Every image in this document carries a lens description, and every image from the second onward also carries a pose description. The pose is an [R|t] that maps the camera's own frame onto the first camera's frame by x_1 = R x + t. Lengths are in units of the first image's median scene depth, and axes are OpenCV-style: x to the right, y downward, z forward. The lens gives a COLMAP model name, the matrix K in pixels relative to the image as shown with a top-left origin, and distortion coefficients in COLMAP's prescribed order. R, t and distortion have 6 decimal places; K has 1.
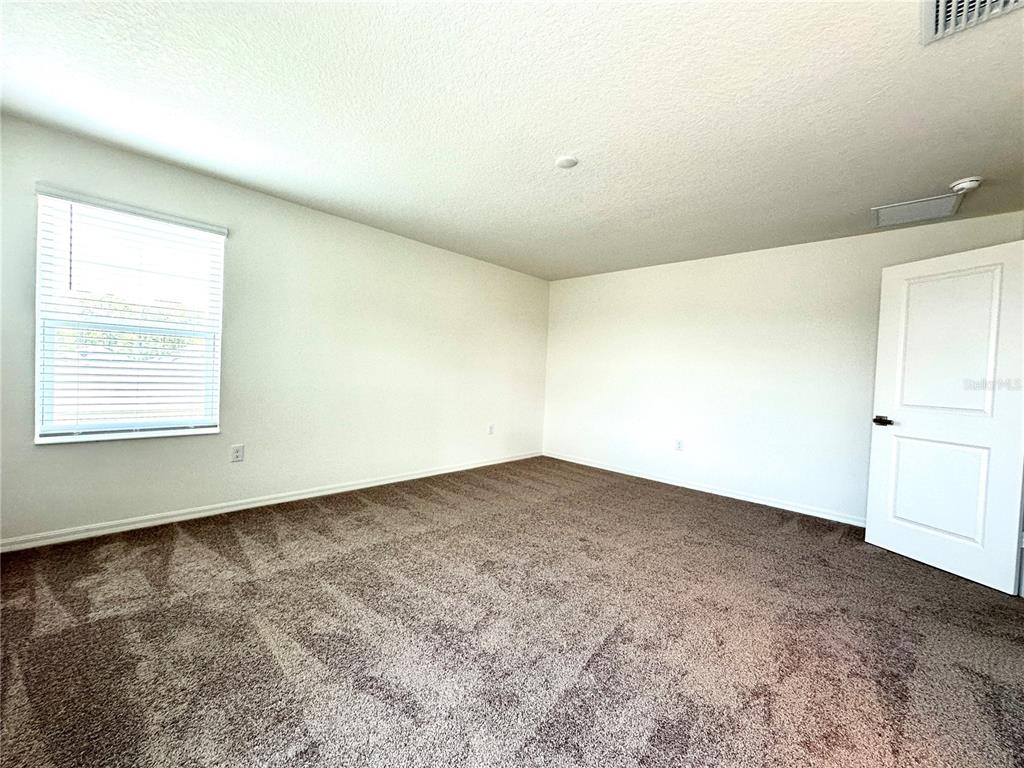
lens RADIAL K [[411.0, 0, 510.8], [0, 411.0, 383.6], [0, 0, 1]] dist [-0.002535, -0.000084]
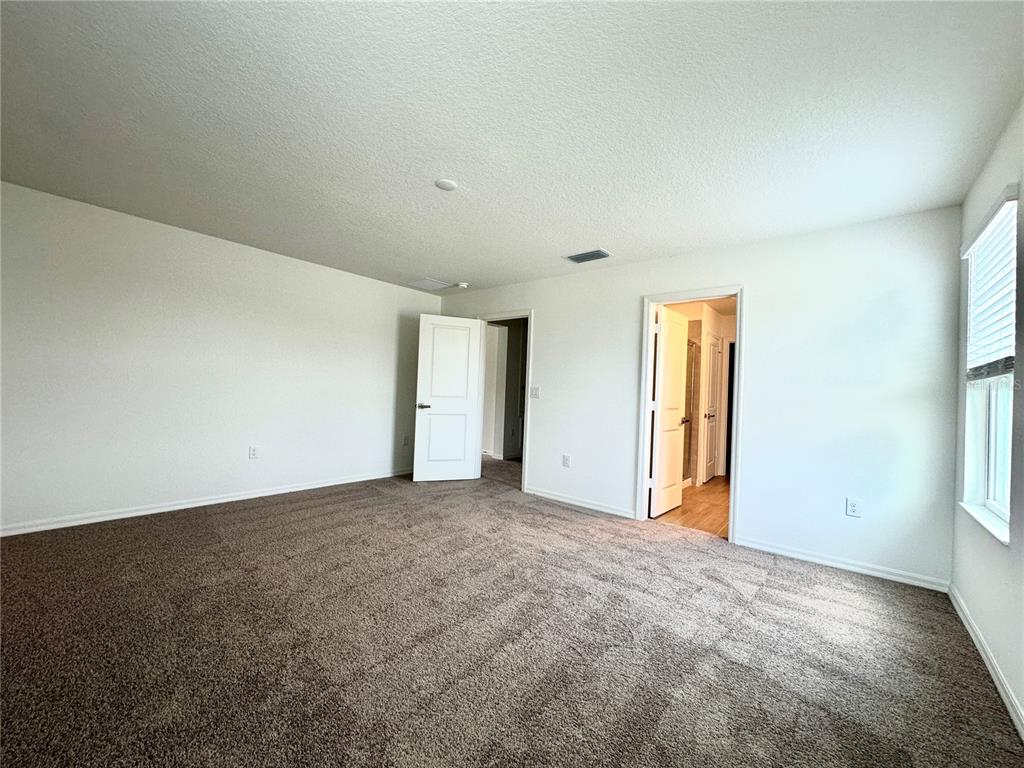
lens RADIAL K [[411.0, 0, 512.4], [0, 411.0, 384.7], [0, 0, 1]] dist [-0.002535, -0.000084]
pose [[-0.079314, -0.037908, 0.996129, -1.066809], [-0.022377, 0.999093, 0.036240, -0.088242], [-0.996598, -0.019416, -0.080091, 1.040165]]
